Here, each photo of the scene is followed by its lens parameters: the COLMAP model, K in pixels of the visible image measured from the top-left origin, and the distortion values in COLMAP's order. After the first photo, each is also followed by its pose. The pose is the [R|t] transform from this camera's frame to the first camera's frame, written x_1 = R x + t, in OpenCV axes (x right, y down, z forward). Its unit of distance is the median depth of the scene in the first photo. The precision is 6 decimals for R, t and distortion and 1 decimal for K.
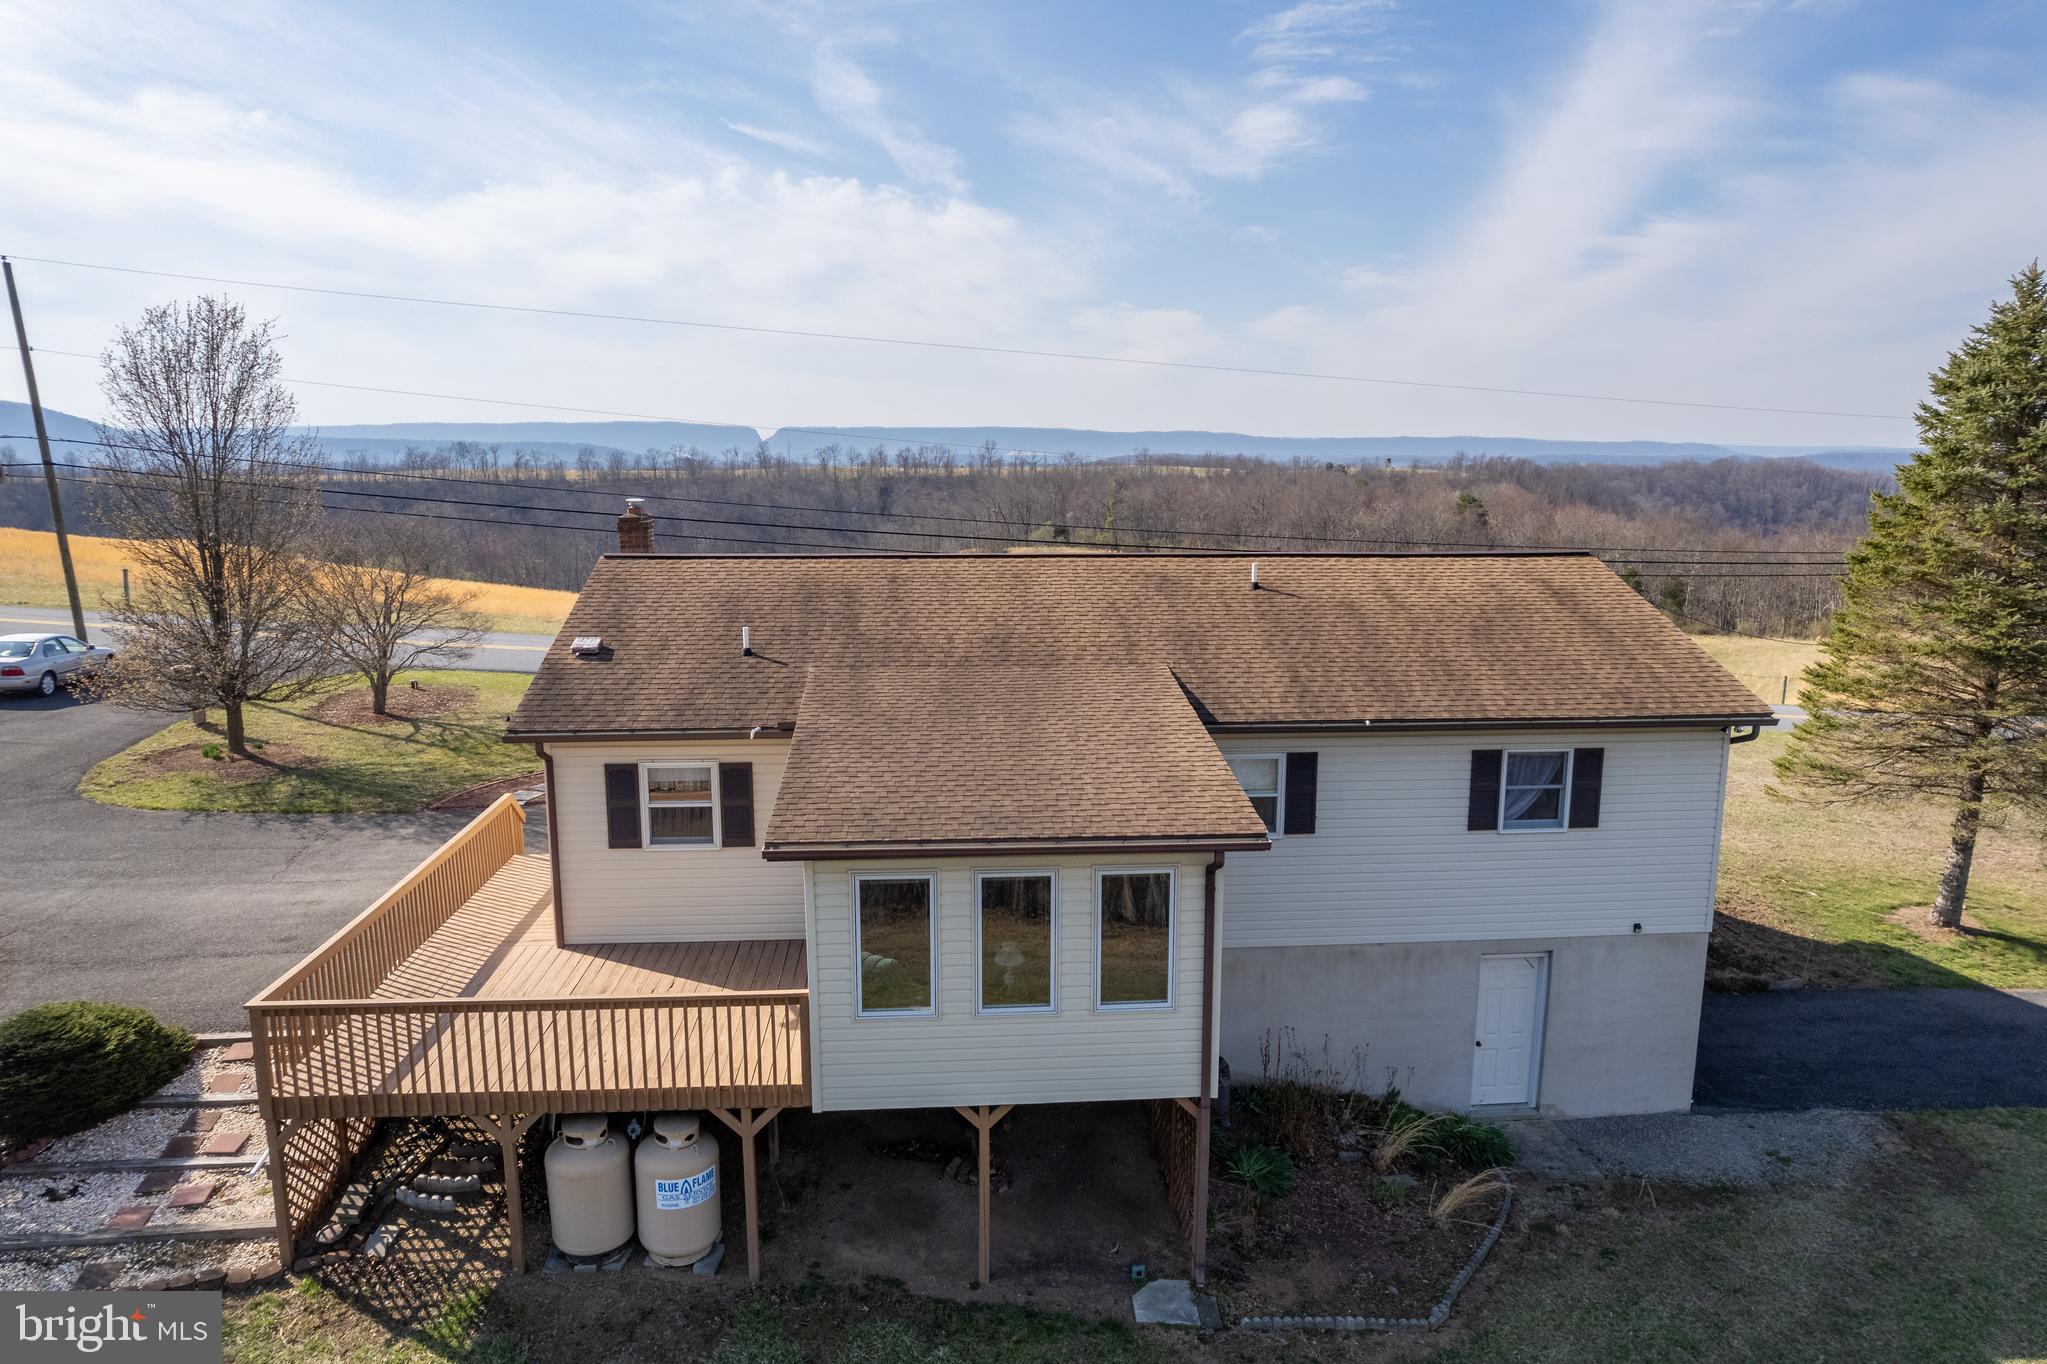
lens RADIAL K [[1320.2, 0, 1030.2], [0, 1320.2, 659.7], [0, 0, 1]] dist [-0.078620, 0.069830]
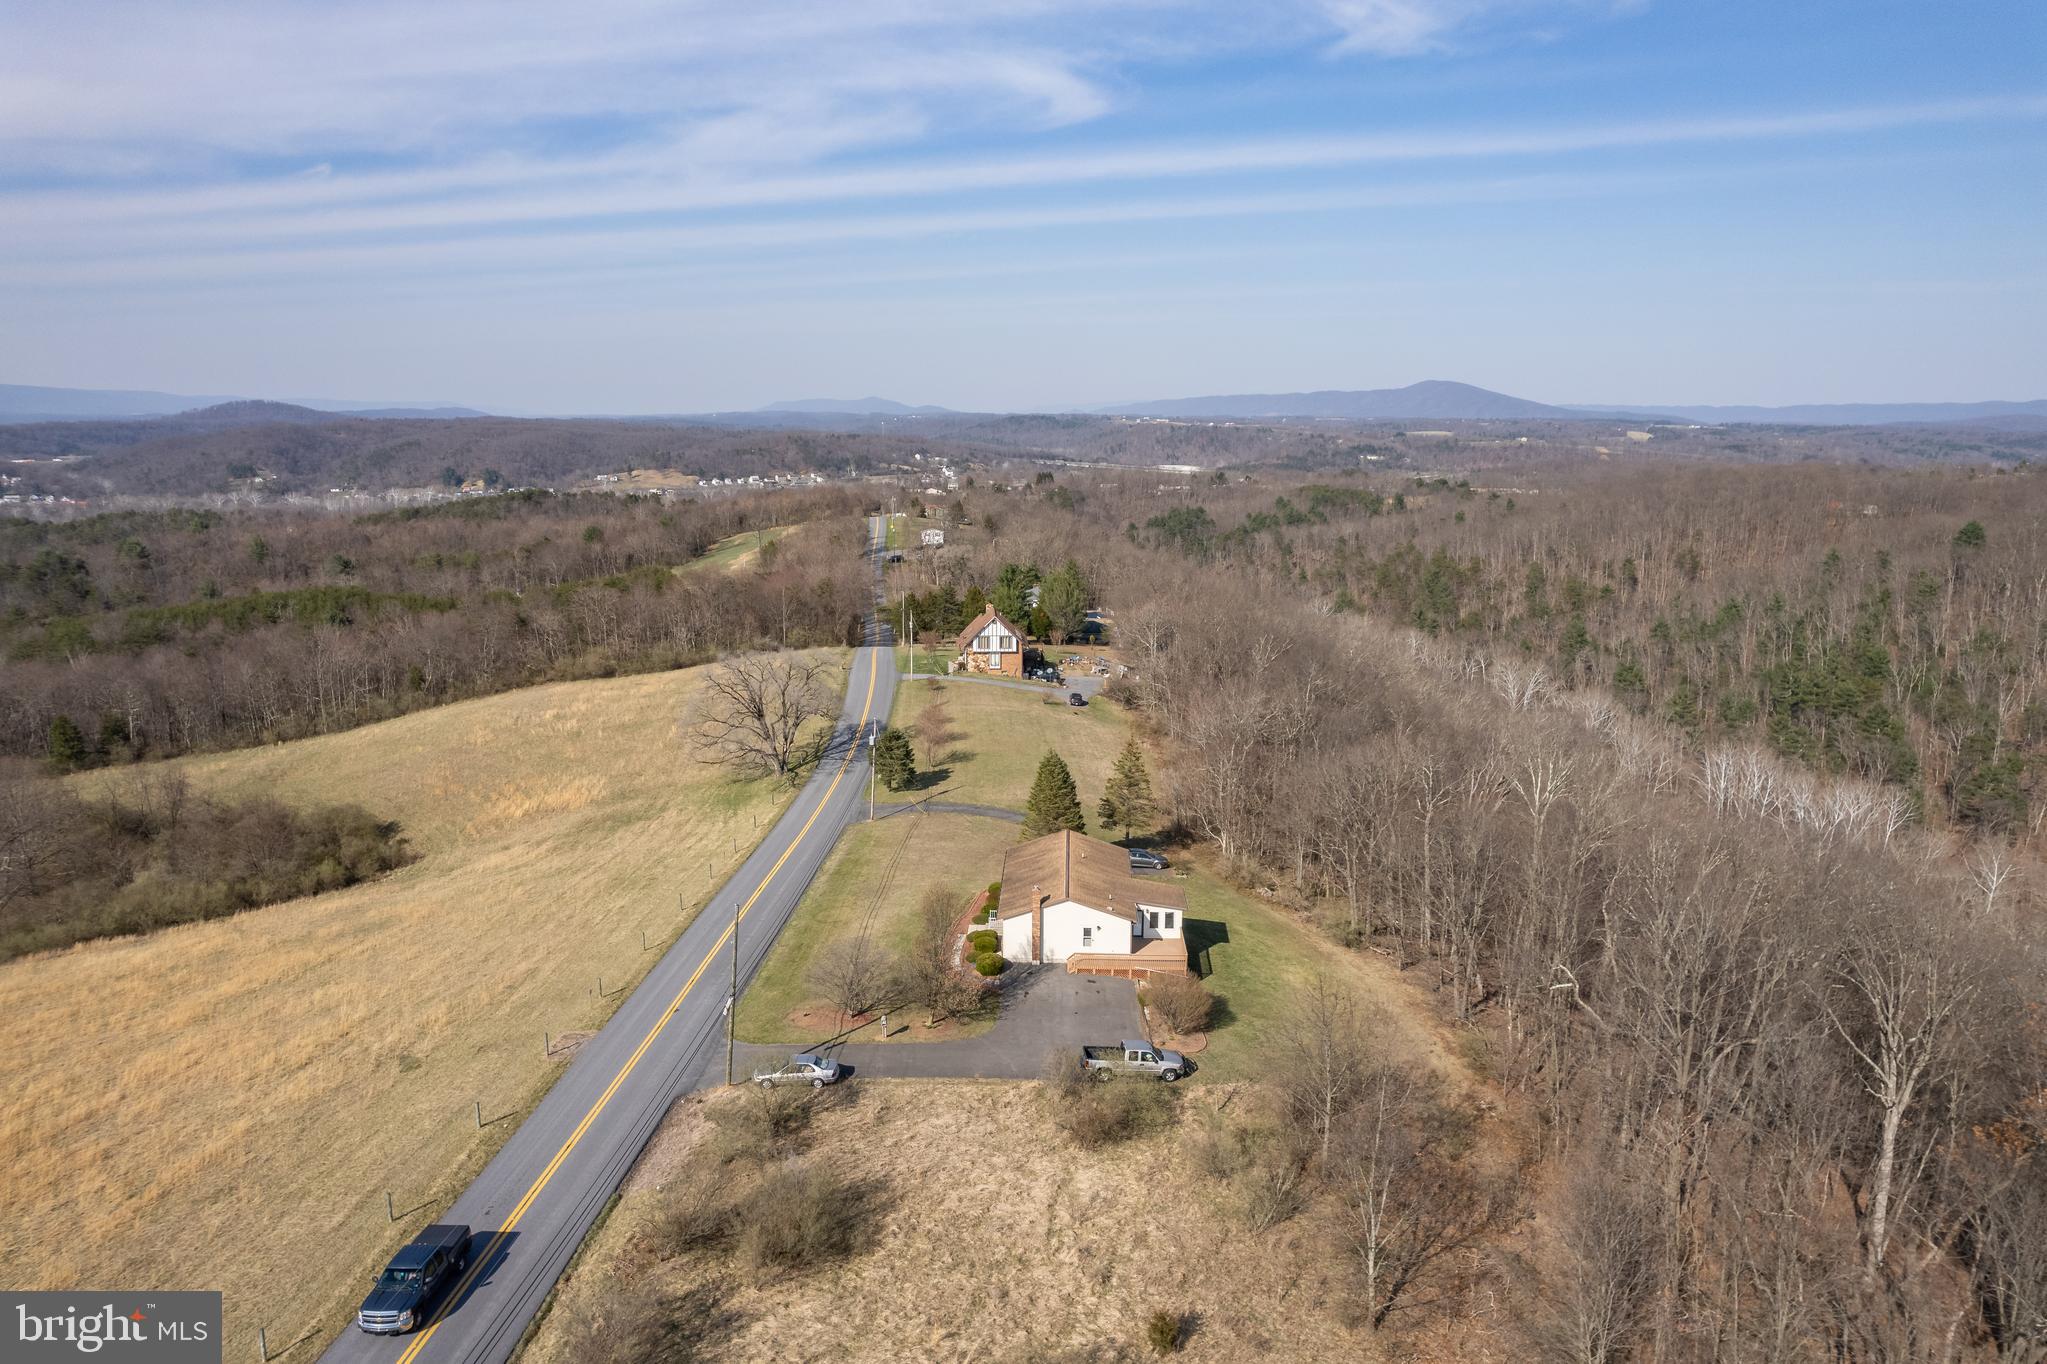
lens RADIAL K [[1320.2, 0, 1030.2], [0, 1320.2, 659.7], [0, 0, 1]] dist [-0.078620, 0.069830]
pose [[0.113181, -0.182457, 0.976678, -4.702815], [0.142726, 0.975785, 0.165750, -1.682534], [-0.983270, 0.120638, 0.136482, 0.381868]]
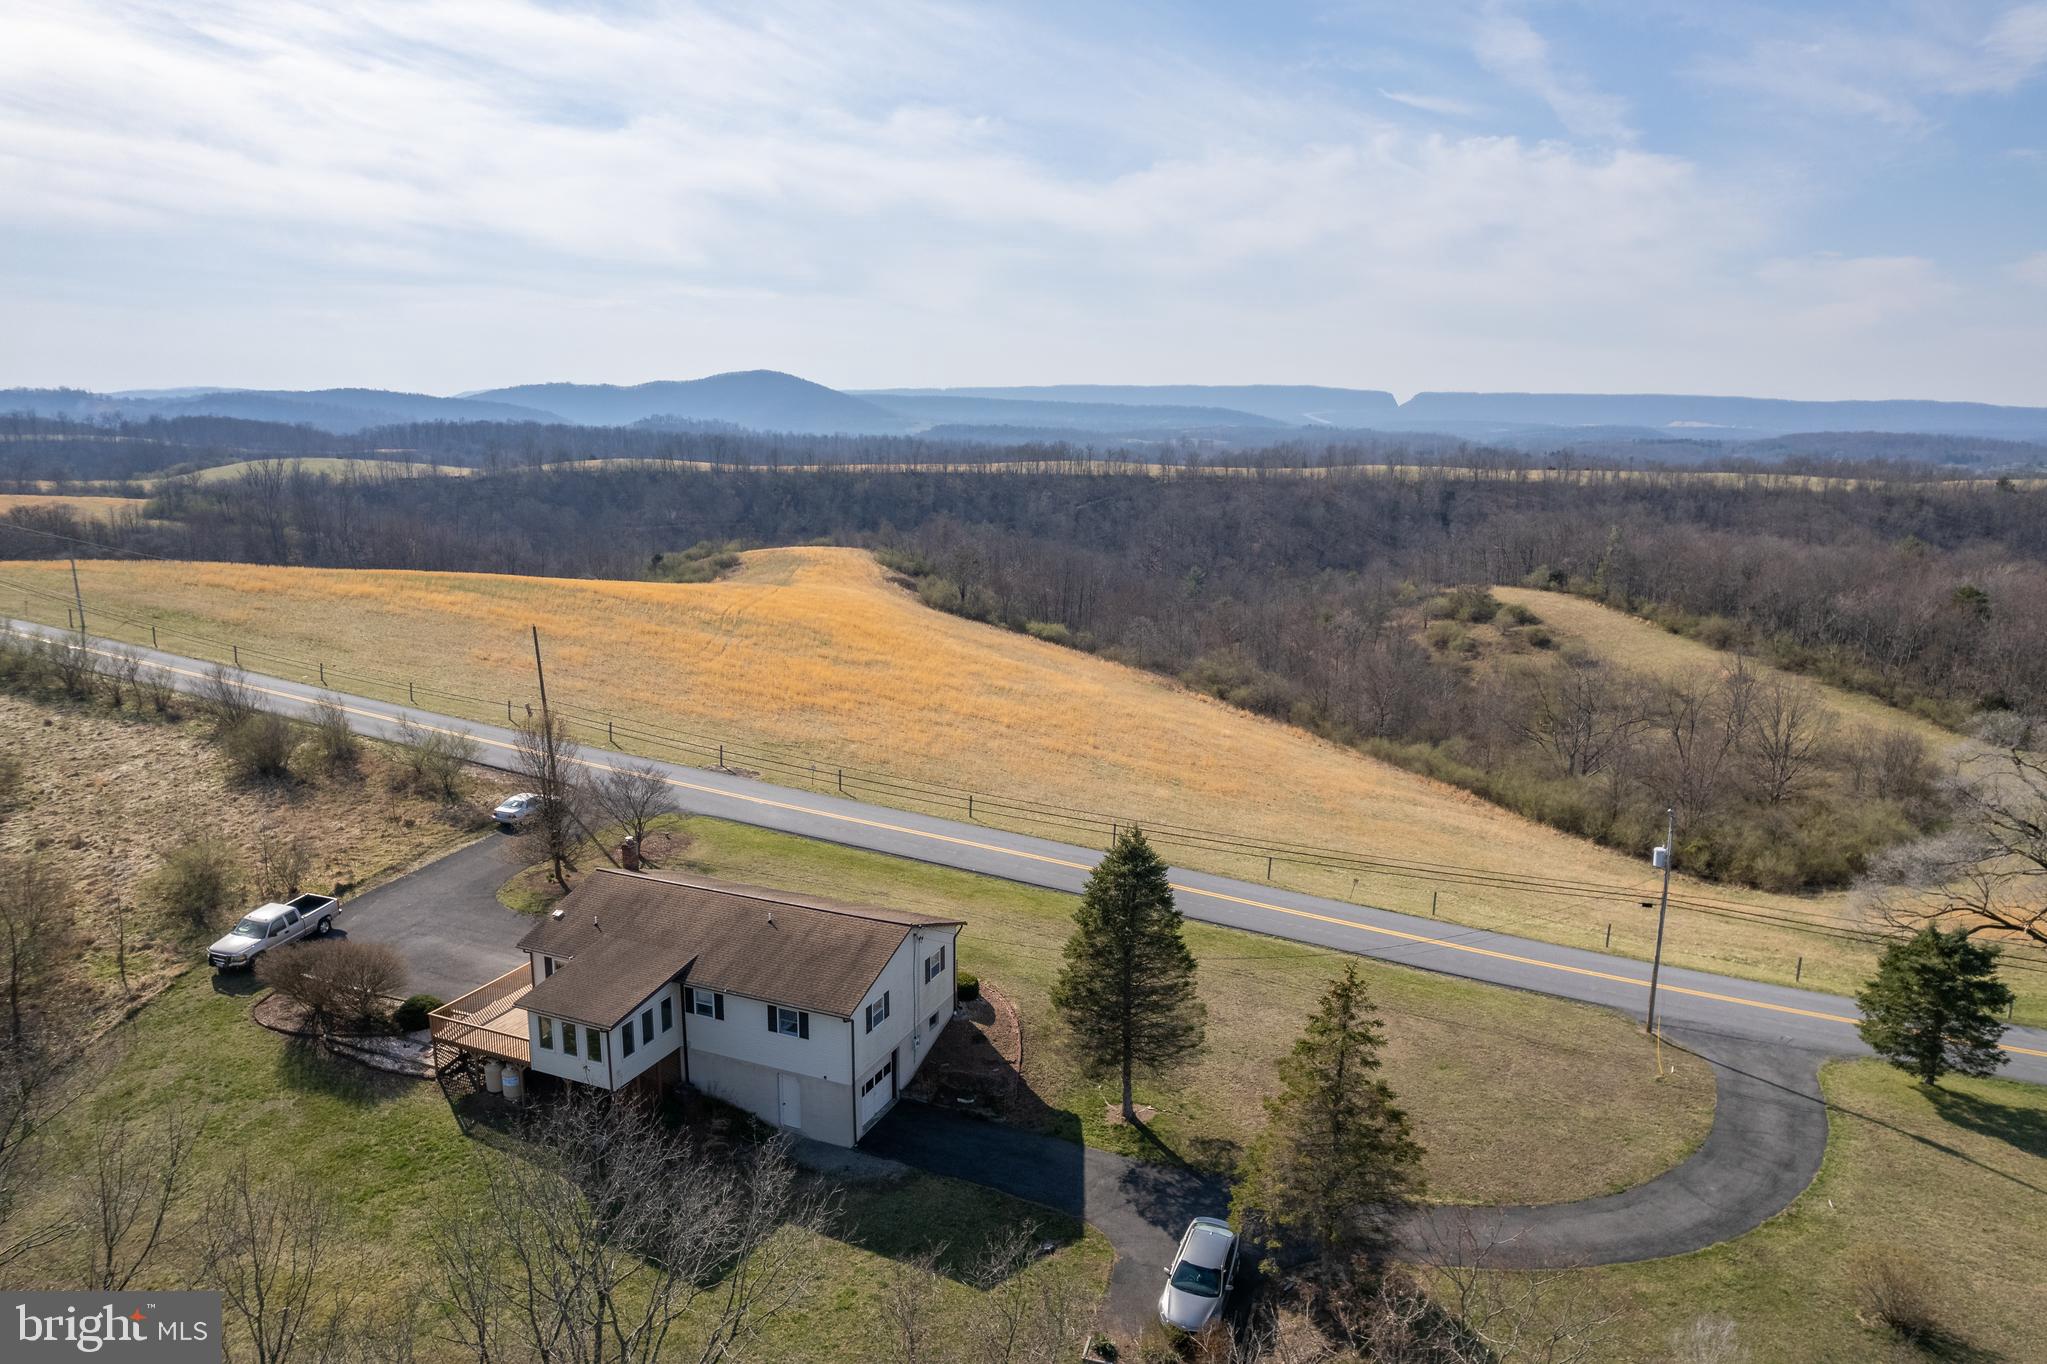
lens RADIAL K [[1313.0, 0, 1029.3], [0, 1313.0, 679.0], [0, 0, 1]] dist [-0.056417, 0.036894]
pose [[0.891162, 0.097529, -0.443079, 1.726146], [-0.078869, 0.995054, 0.060400, -0.730091], [0.446778, -0.018881, 0.894446, -1.119650]]
